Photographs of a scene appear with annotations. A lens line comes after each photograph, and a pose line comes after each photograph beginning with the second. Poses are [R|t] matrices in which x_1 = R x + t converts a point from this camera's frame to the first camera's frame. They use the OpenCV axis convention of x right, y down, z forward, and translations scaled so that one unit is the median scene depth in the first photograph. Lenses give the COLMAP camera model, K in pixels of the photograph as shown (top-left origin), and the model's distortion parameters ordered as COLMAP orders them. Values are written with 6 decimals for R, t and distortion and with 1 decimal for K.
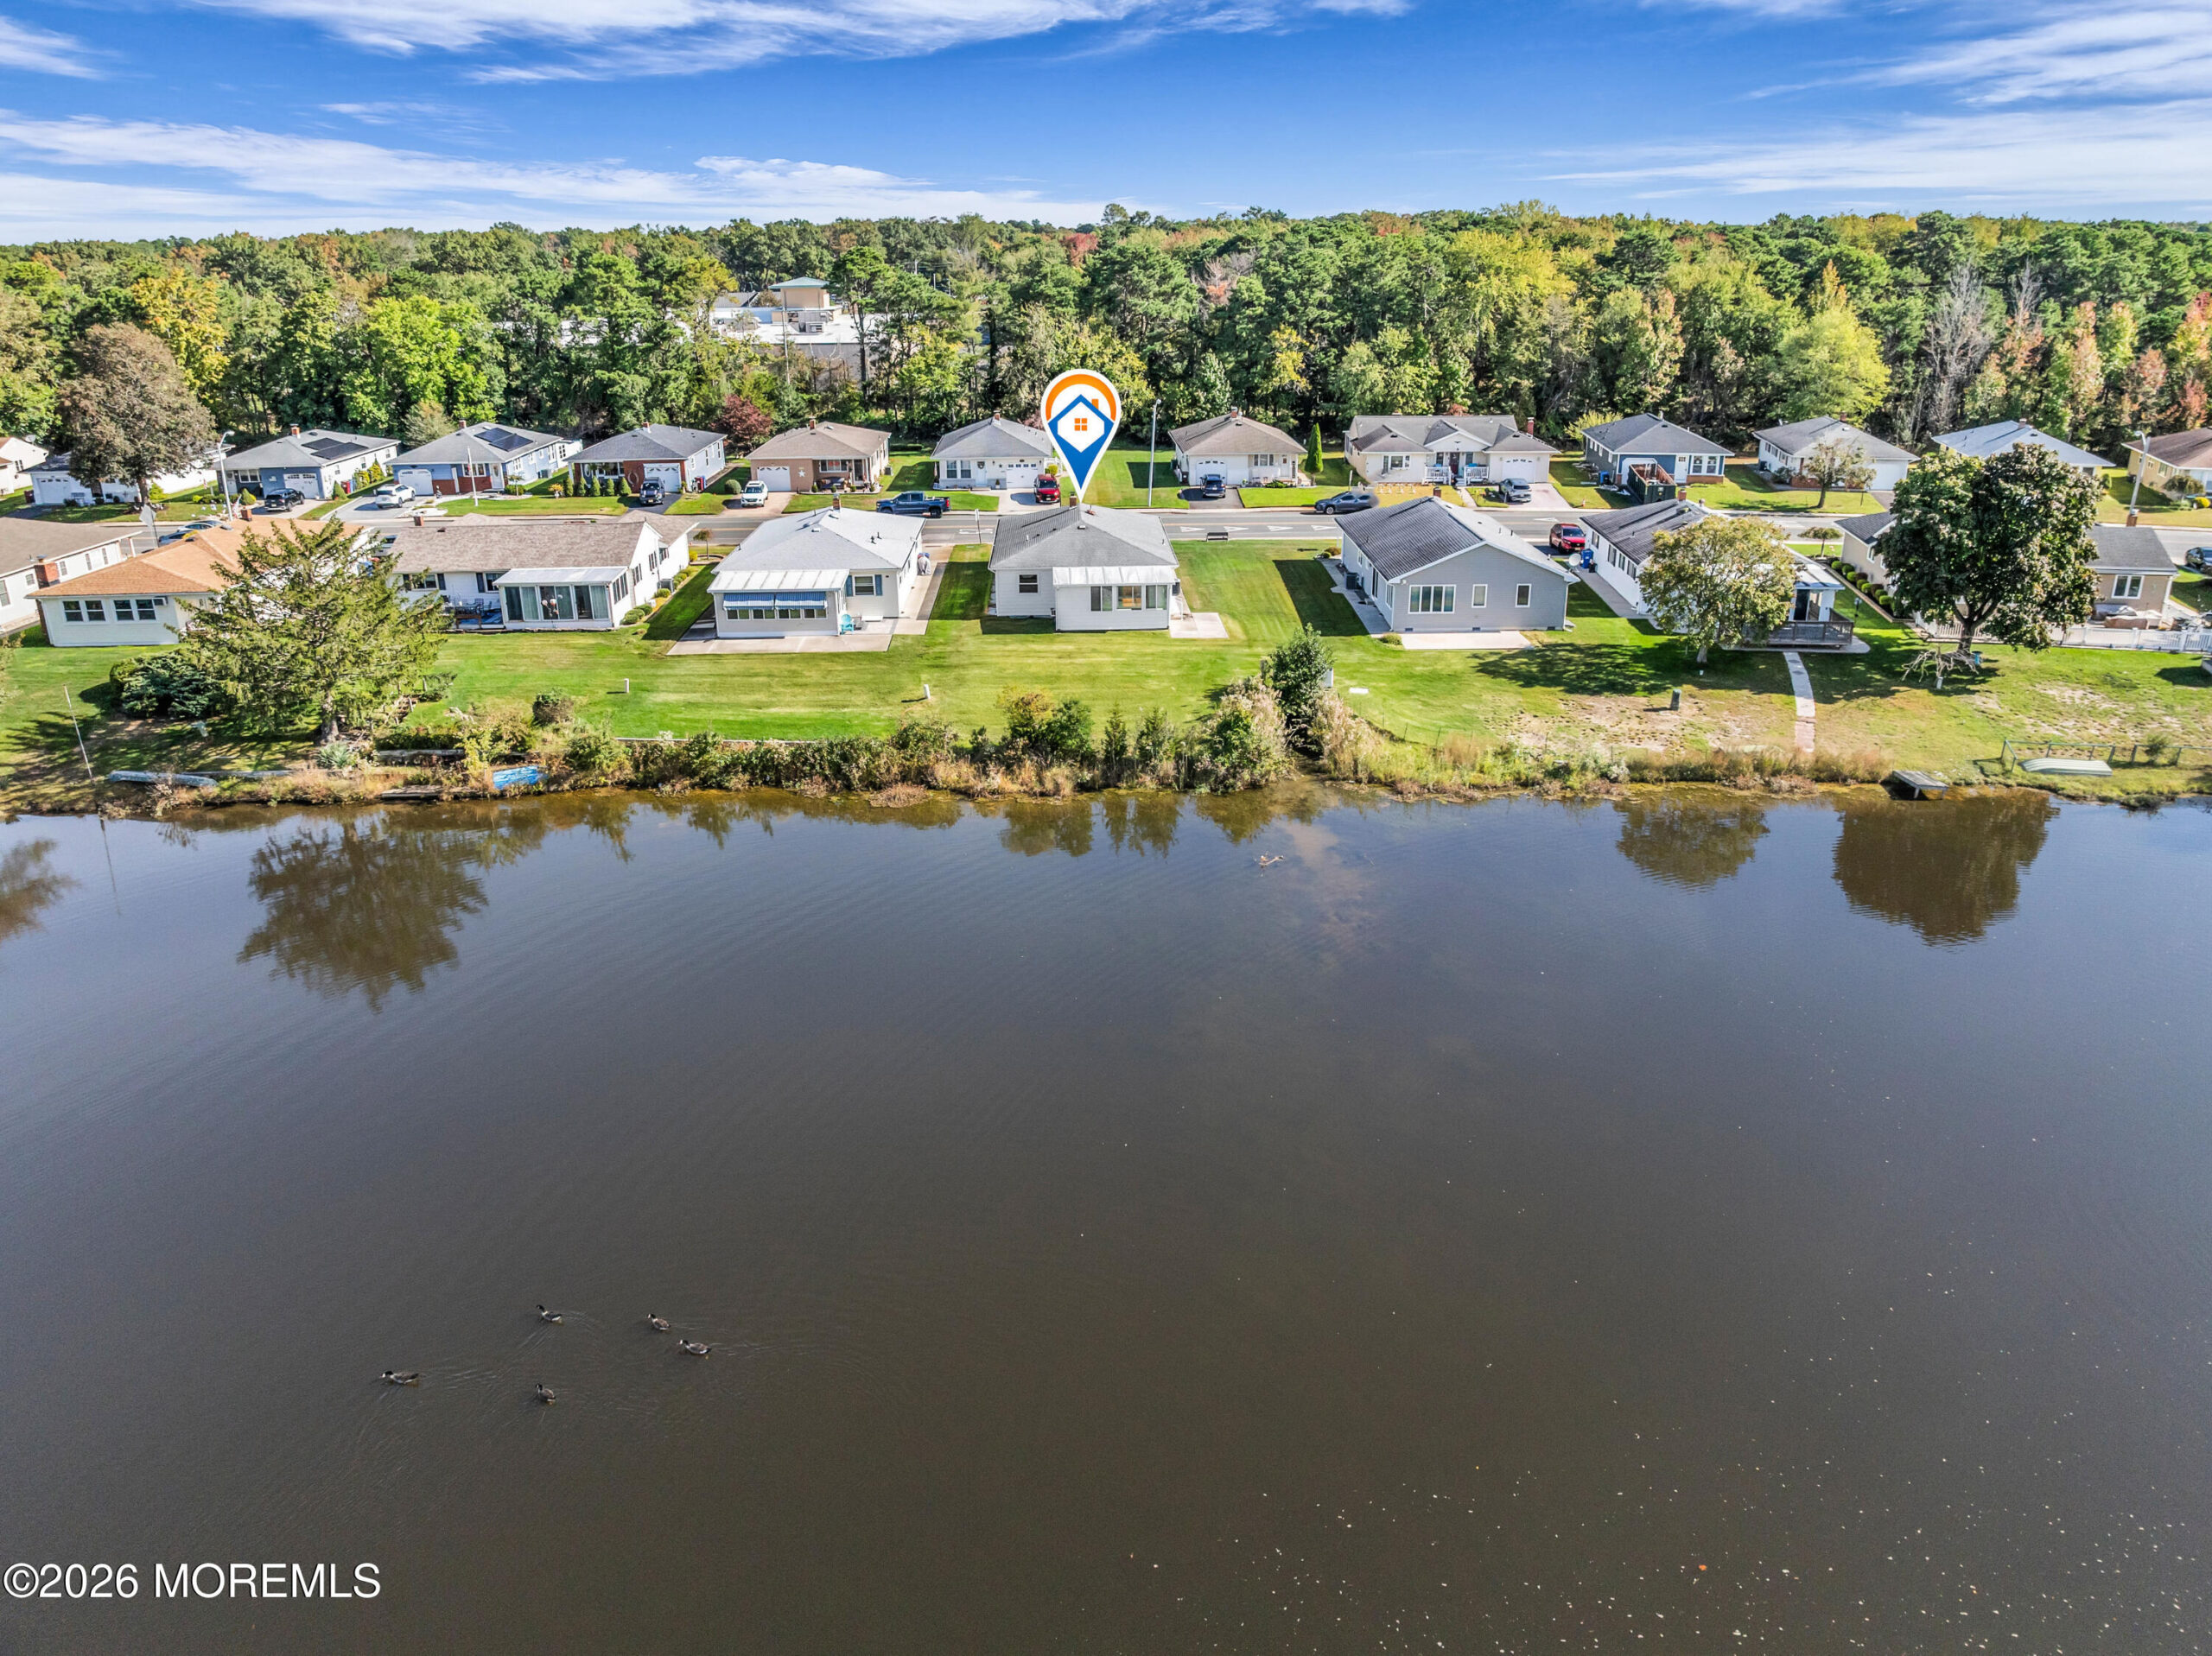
lens RADIAL K [[1571.3, 0, 1116.1], [0, 1571.3, 828.3], [0, 0, 1]] dist [-0.035013, -0.000715]
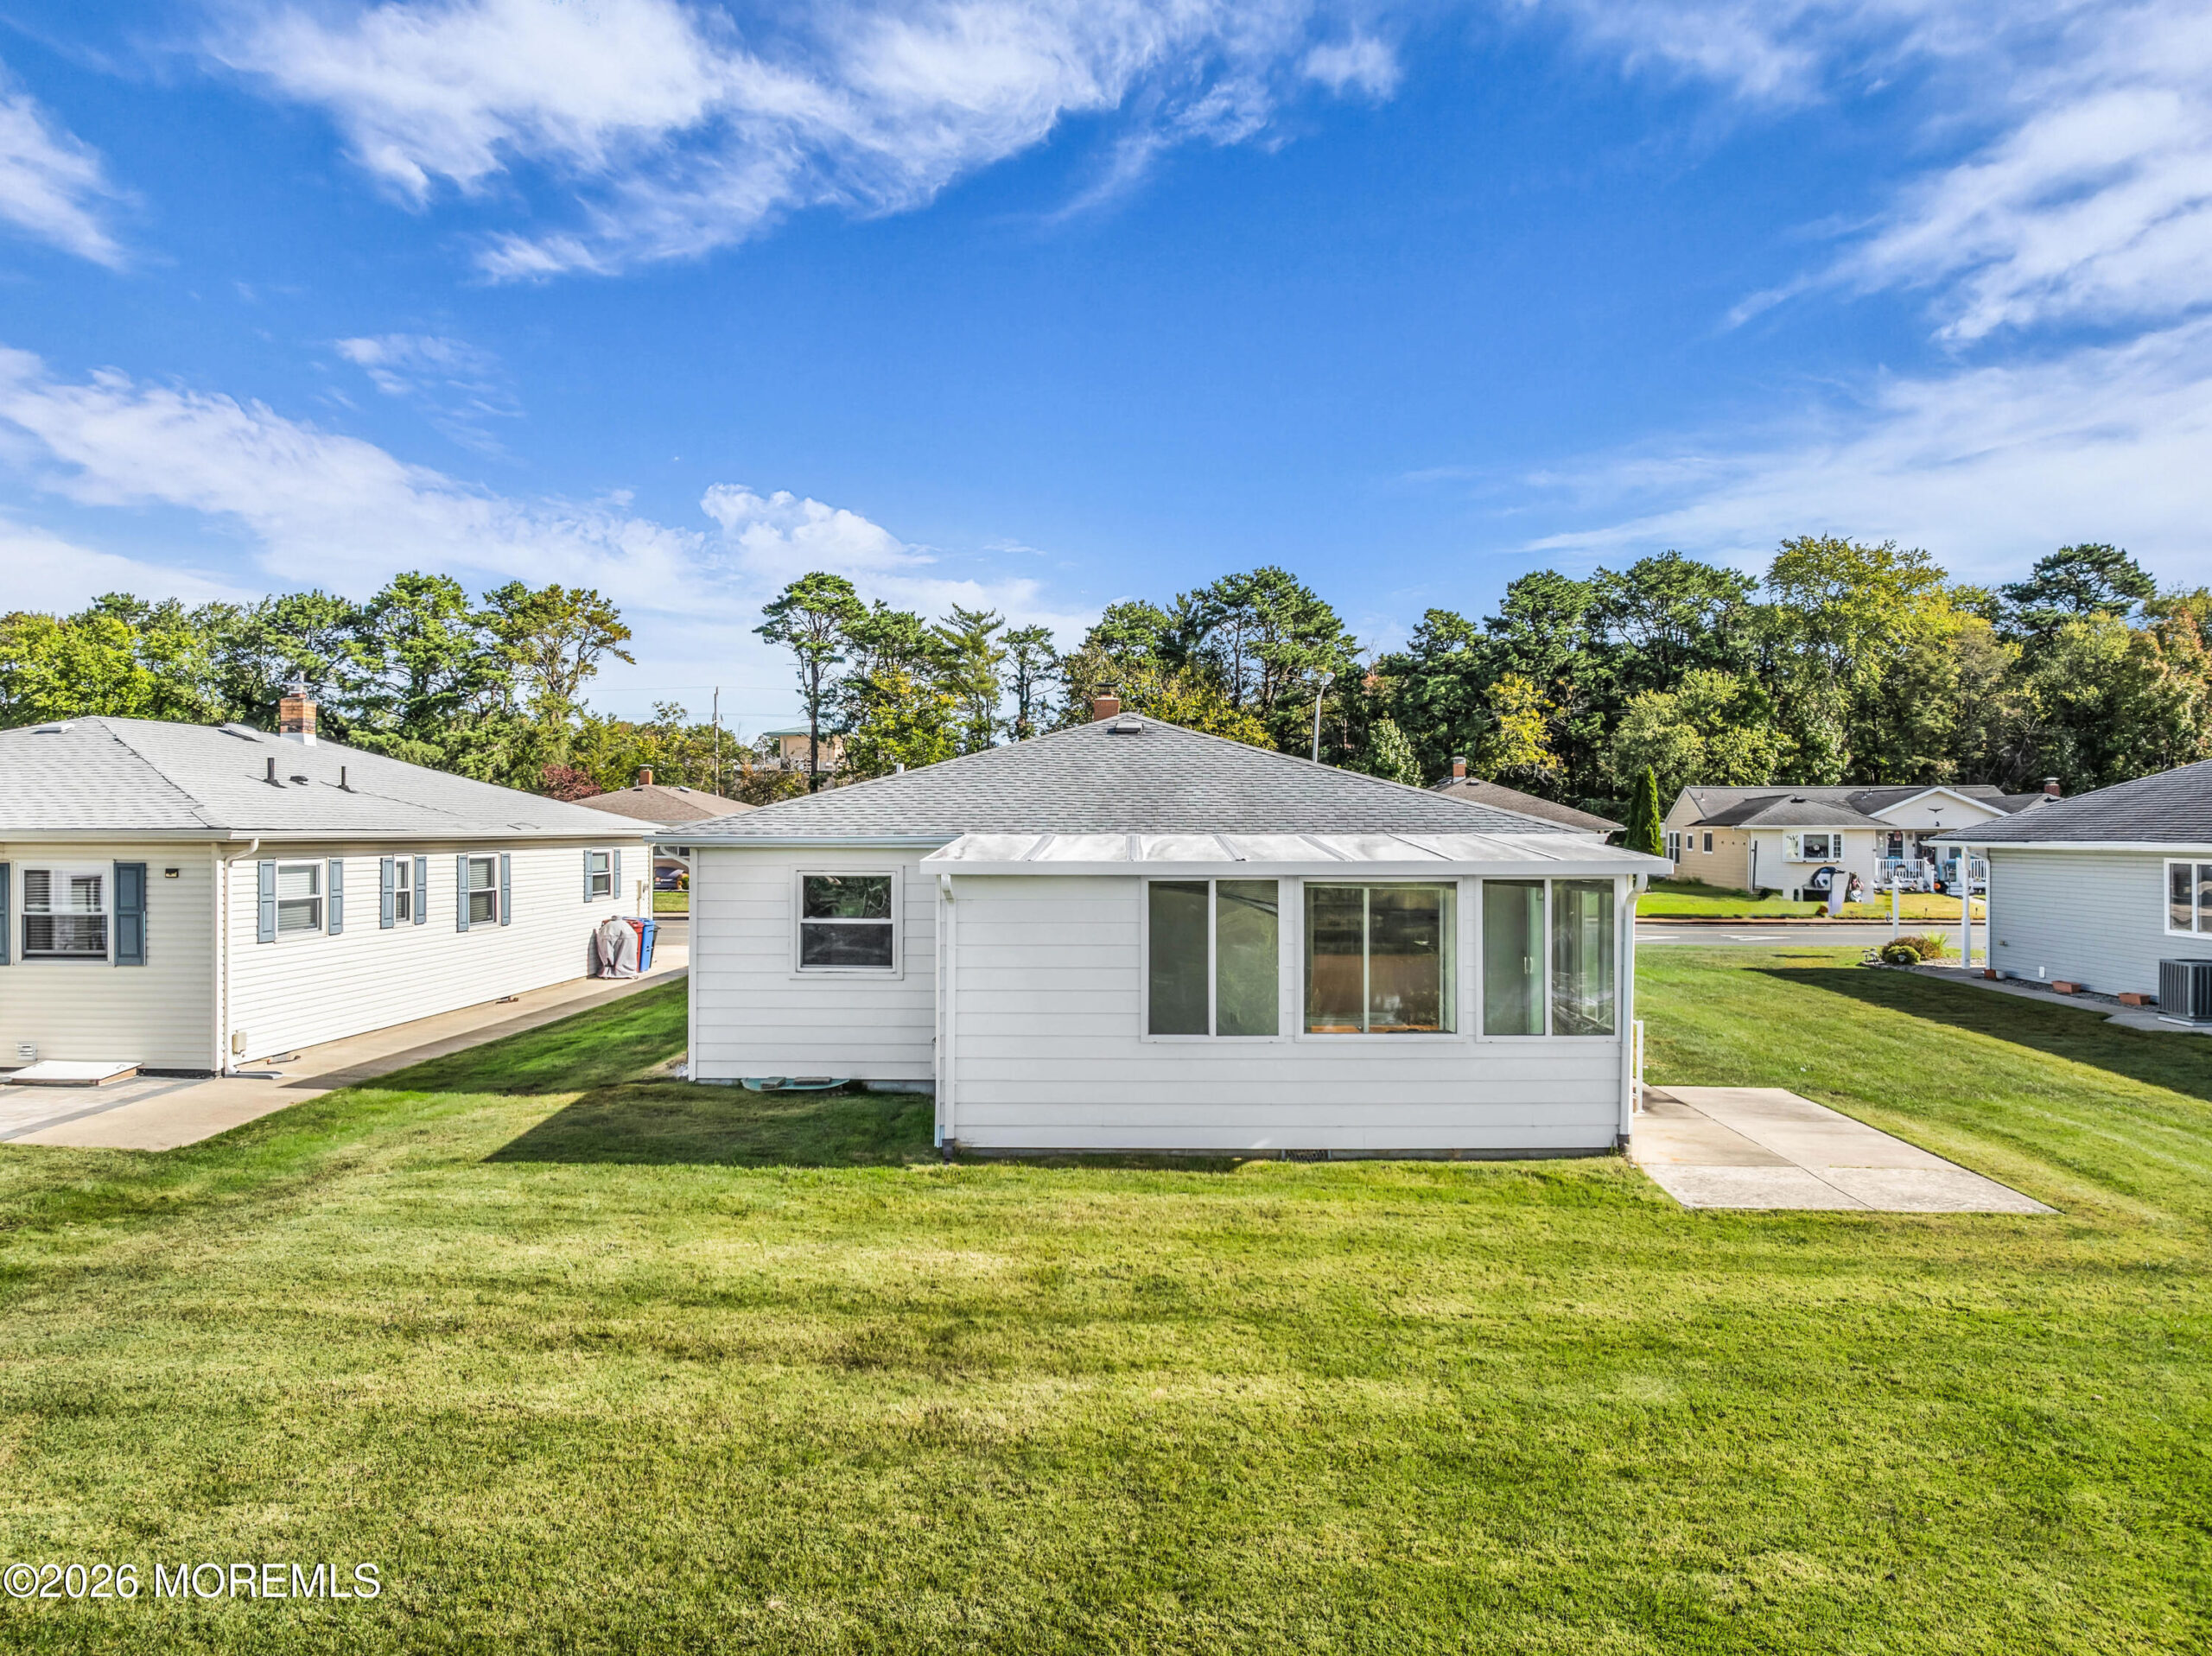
lens RADIAL K [[1571.3, 0, 1116.1], [0, 1571.3, 828.3], [0, 0, 1]] dist [-0.035013, -0.000715]
pose [[0.998177, 0.007432, -0.059902, -0.005475], [-0.028109, 0.935452, -0.352334, -0.056364], [0.053417, 0.353376, 0.933955, 0.469835]]
